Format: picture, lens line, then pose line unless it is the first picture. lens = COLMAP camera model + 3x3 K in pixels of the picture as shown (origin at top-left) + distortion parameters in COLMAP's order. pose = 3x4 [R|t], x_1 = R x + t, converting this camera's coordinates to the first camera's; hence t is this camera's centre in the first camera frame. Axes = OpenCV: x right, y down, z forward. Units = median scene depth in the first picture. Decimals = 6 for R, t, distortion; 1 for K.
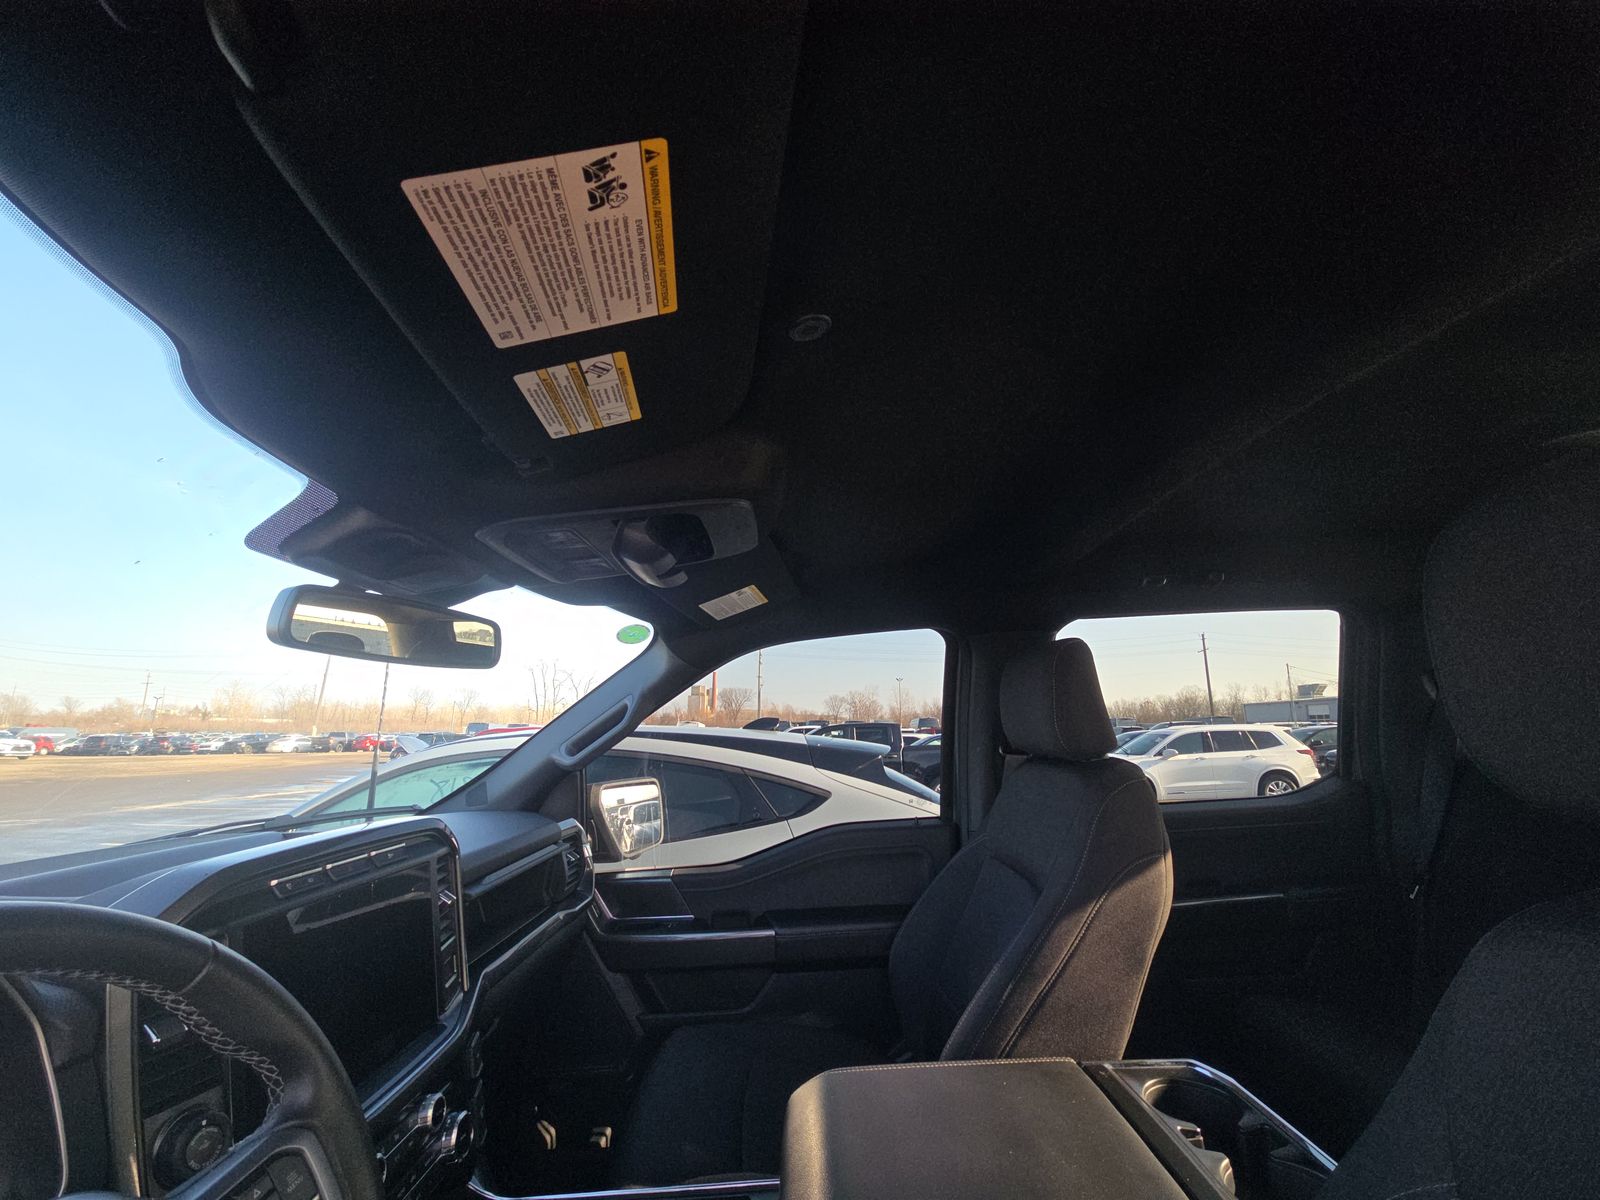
lens RADIAL K [[651.6, 0, 802.6], [0, 651.6, 596.4], [0, 0, 1]] dist [0.019420, -0.009481]
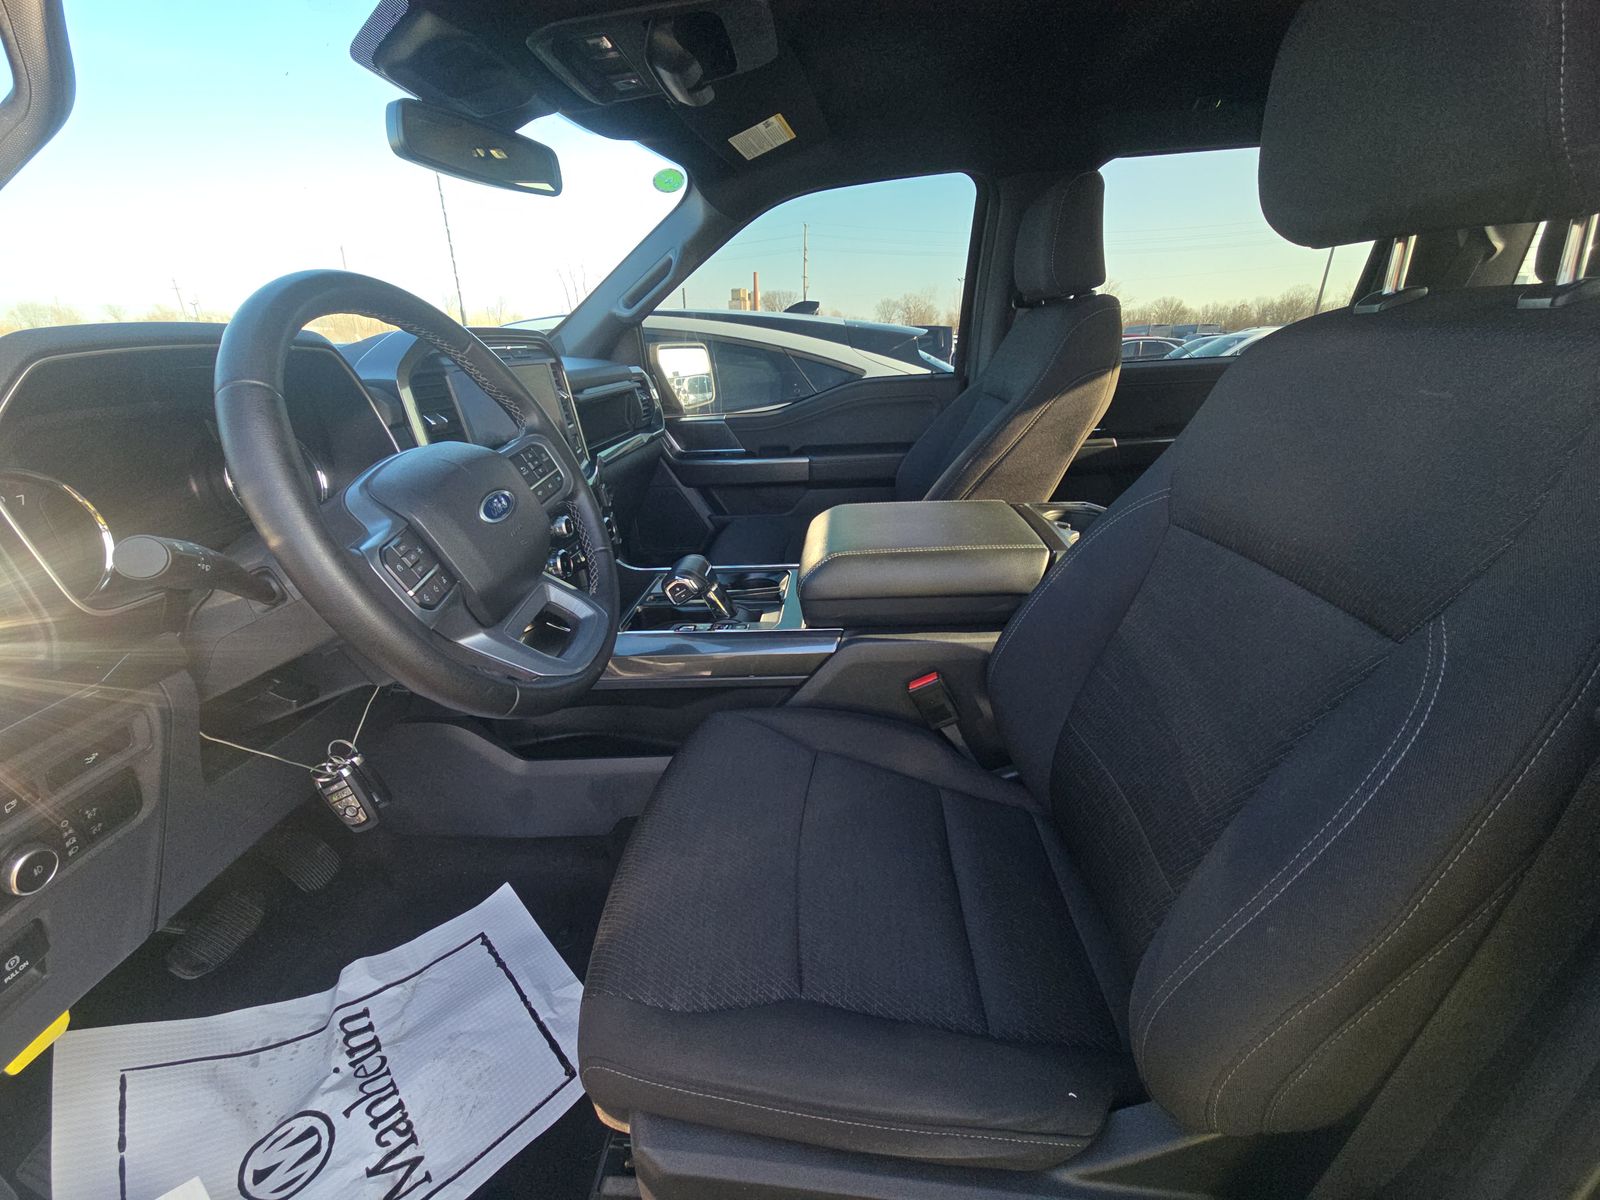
lens RADIAL K [[651.6, 0, 802.6], [0, 651.6, 596.4], [0, 0, 1]] dist [0.019420, -0.009481]
pose [[0.997600, 0.023708, -0.065054, 0.040671], [0.015518, 0.839096, 0.543762, 0.053010], [0.067478, -0.543466, 0.836714, -0.239951]]
